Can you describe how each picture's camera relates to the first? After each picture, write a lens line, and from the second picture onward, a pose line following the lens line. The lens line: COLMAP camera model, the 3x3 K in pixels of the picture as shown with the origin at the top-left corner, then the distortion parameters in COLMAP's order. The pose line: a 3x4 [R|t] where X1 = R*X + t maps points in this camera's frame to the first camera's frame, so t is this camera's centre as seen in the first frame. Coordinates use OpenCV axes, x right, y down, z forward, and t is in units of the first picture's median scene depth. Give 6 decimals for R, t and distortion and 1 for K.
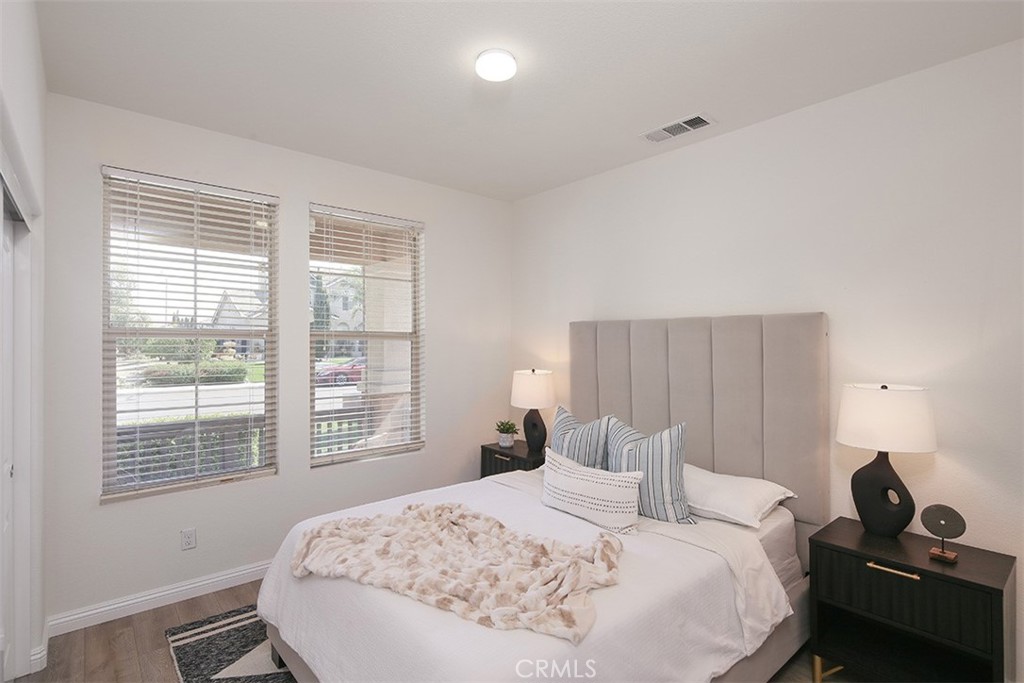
lens RADIAL K [[496.1, 0, 509.3], [0, 496.1, 339.2], [0, 0, 1]] dist [-0.000607, 0.000987]
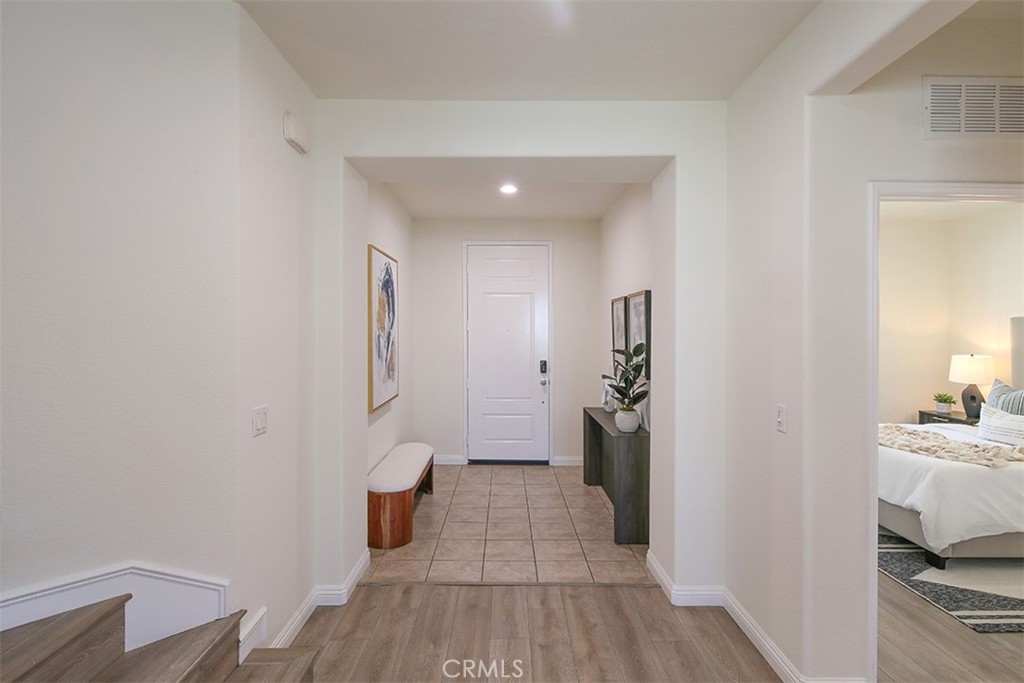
lens RADIAL K [[496.1, 0, 511.3], [0, 496.1, 337.8], [0, 0, 1]] dist [-0.000607, 0.000987]
pose [[0.759754, 0.001109, -0.650210, -0.022486], [0.000510, 0.999997, 0.002301, 0.013107], [0.650211, -0.002080, 0.759751, -0.750919]]
